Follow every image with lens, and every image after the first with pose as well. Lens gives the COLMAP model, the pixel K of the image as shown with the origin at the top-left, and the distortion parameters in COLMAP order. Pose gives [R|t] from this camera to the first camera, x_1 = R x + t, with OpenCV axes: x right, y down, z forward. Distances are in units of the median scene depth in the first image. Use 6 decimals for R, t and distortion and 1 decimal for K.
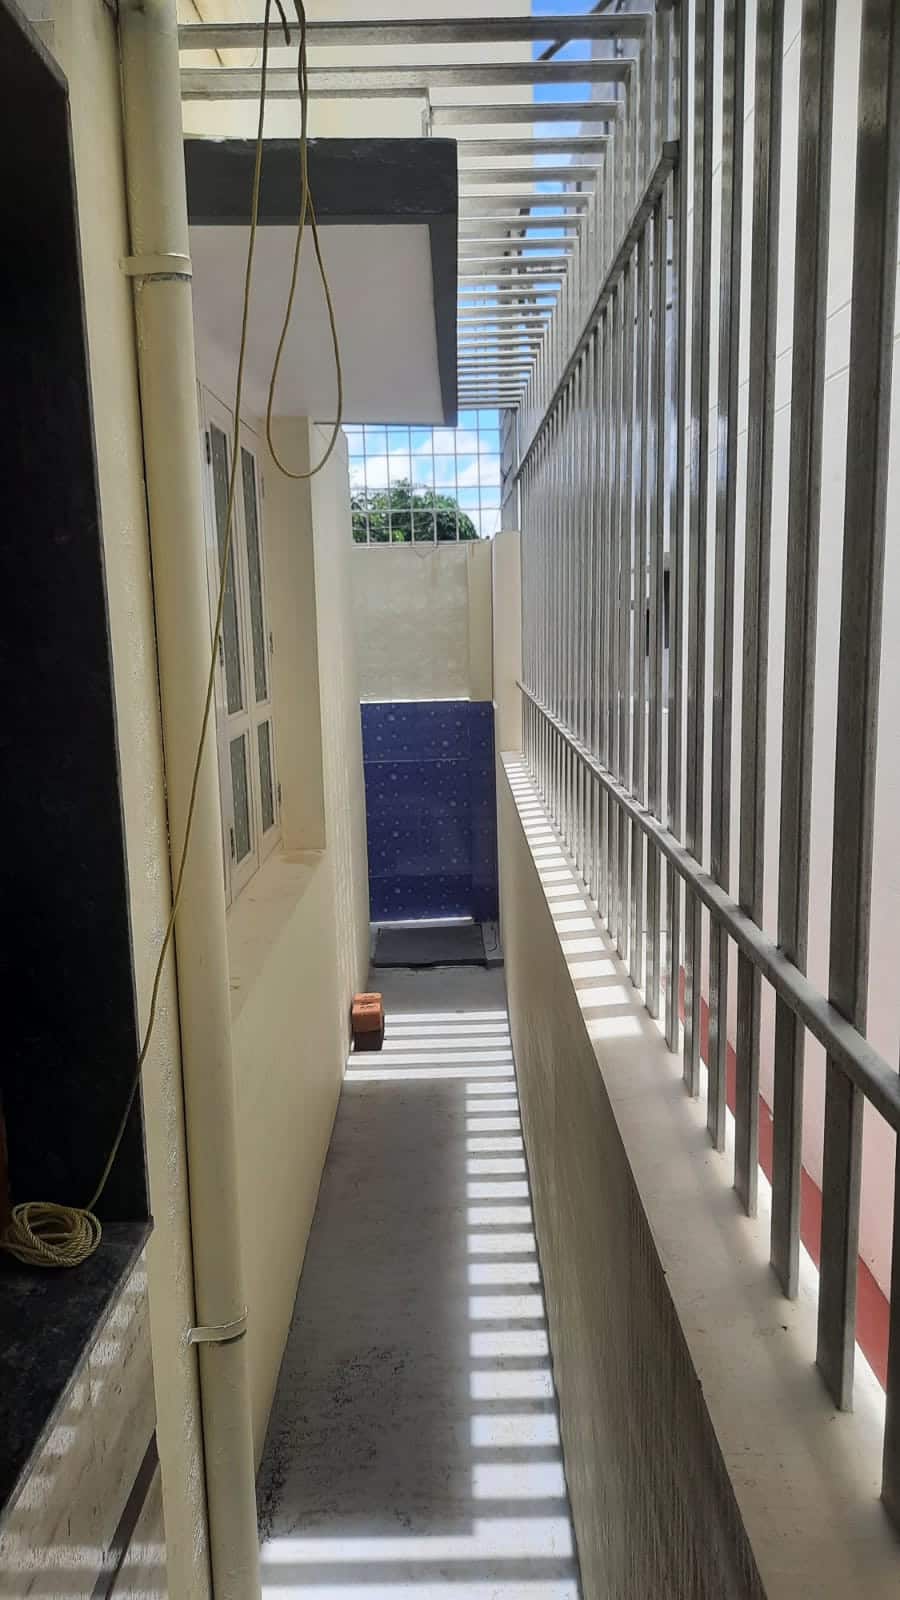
lens RADIAL K [[1191.0, 0, 450.0], [0, 1191.0, 800.0], [0, 0, 1]] dist [0.101370, -0.102334]
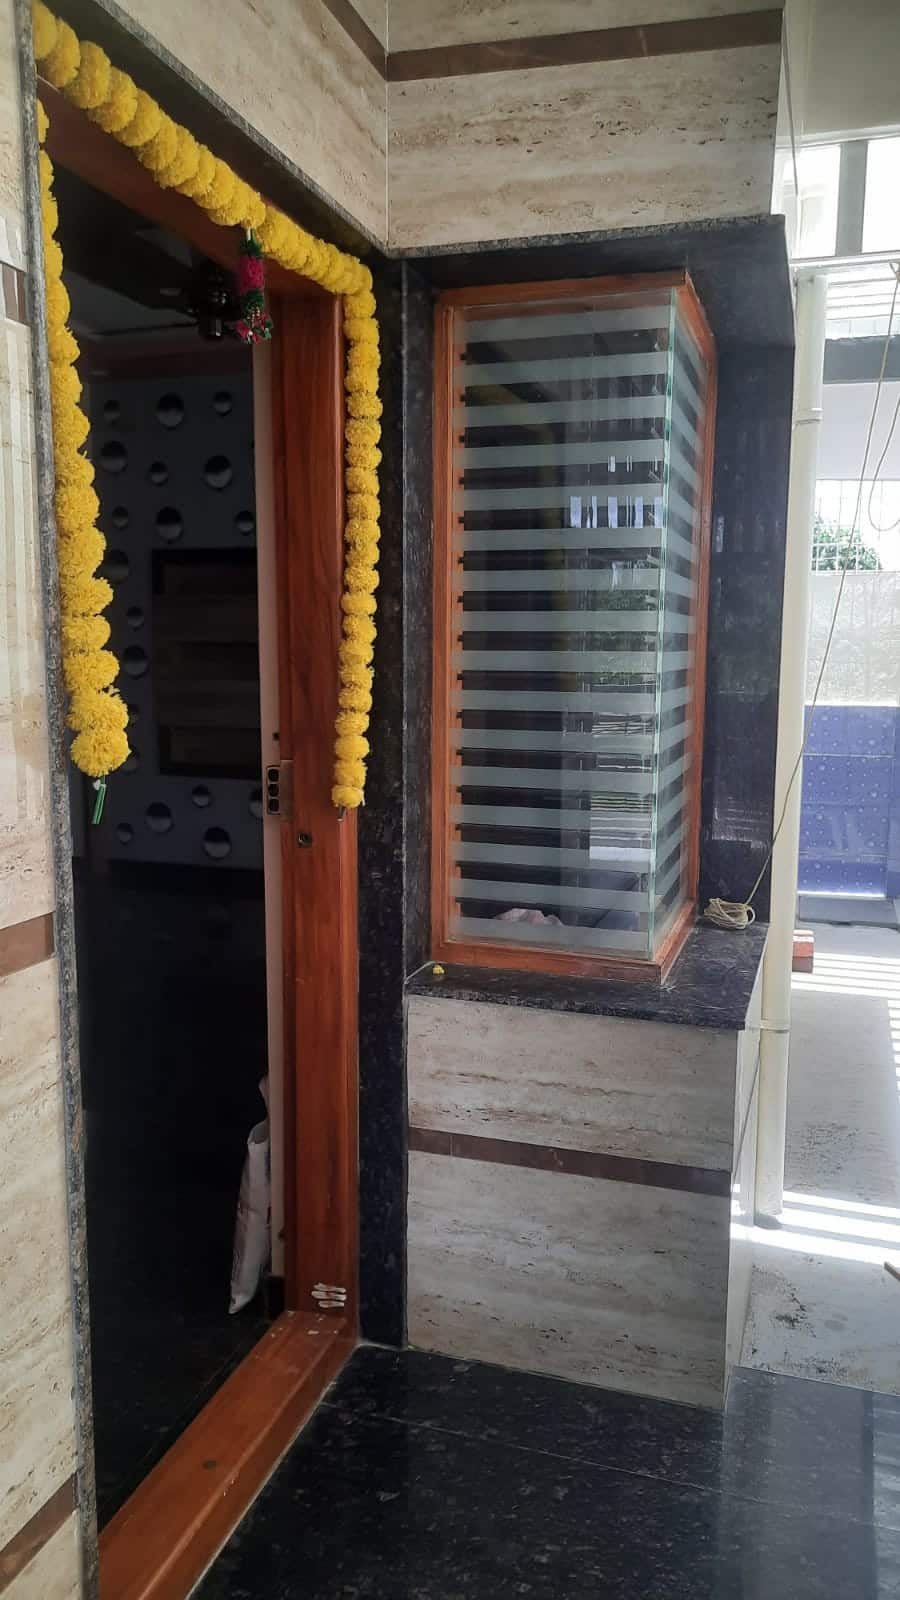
lens RADIAL K [[1191.0, 0, 450.0], [0, 1191.0, 800.0], [0, 0, 1]] dist [0.101370, -0.102334]
pose [[0.953061, 0.073270, -0.293780, -0.051919], [-0.080194, 0.996712, -0.011578, 0.061149], [0.291966, 0.034594, 0.955803, -0.265848]]
